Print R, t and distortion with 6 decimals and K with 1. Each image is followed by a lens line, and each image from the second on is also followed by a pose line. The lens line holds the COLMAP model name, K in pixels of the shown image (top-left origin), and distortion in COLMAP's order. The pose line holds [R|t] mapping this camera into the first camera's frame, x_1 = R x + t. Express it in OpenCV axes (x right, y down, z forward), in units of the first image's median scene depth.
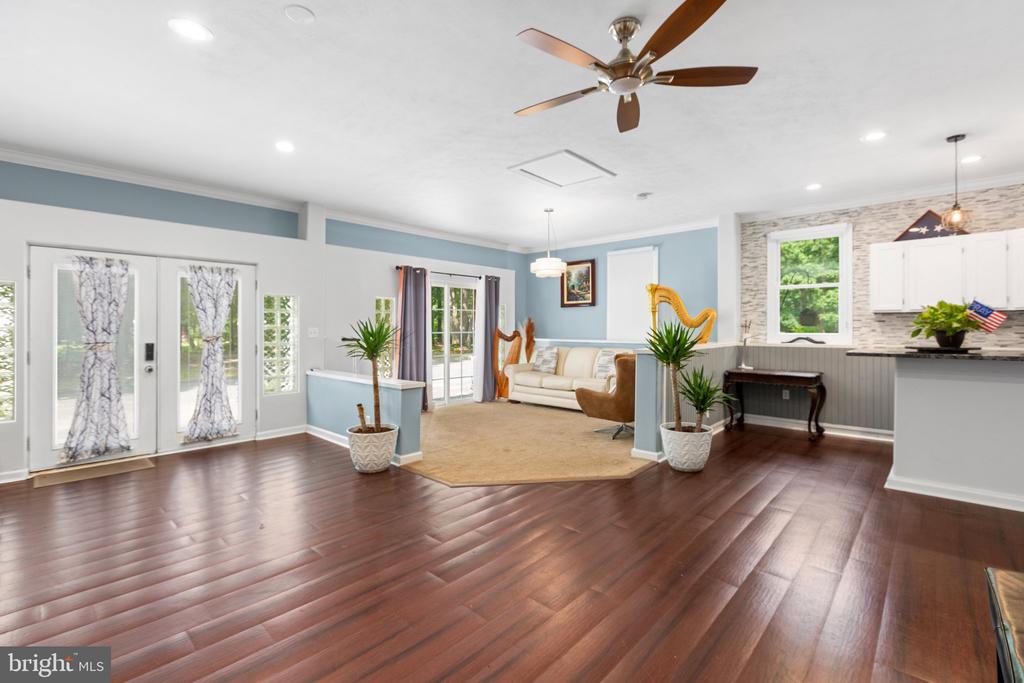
lens RADIAL K [[454.0, 0, 514.9], [0, 454.0, 332.3], [0, 0, 1]] dist [-0.000426, -0.000349]
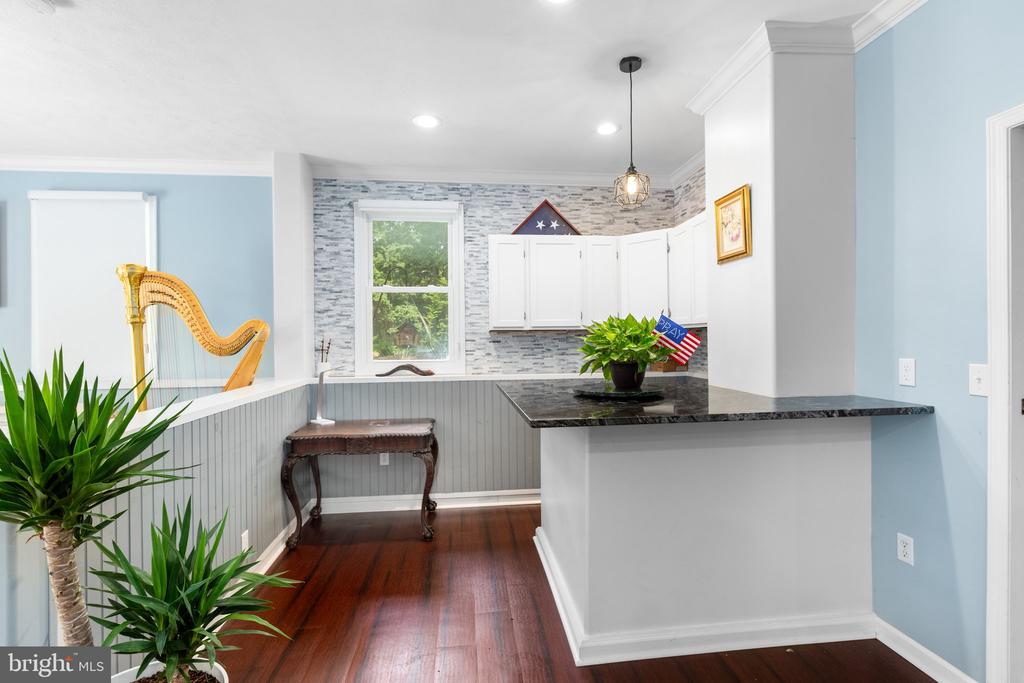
lens RADIAL K [[470.5, 0, 511.1], [0, 470.5, 334.4], [0, 0, 1]] dist [-0.009406, -0.000338]
pose [[0.661240, -0.000481, 0.750174, 0.218896], [0.016841, 0.999757, -0.014204, -0.022306], [-0.749985, 0.022026, 0.661087, 0.423153]]
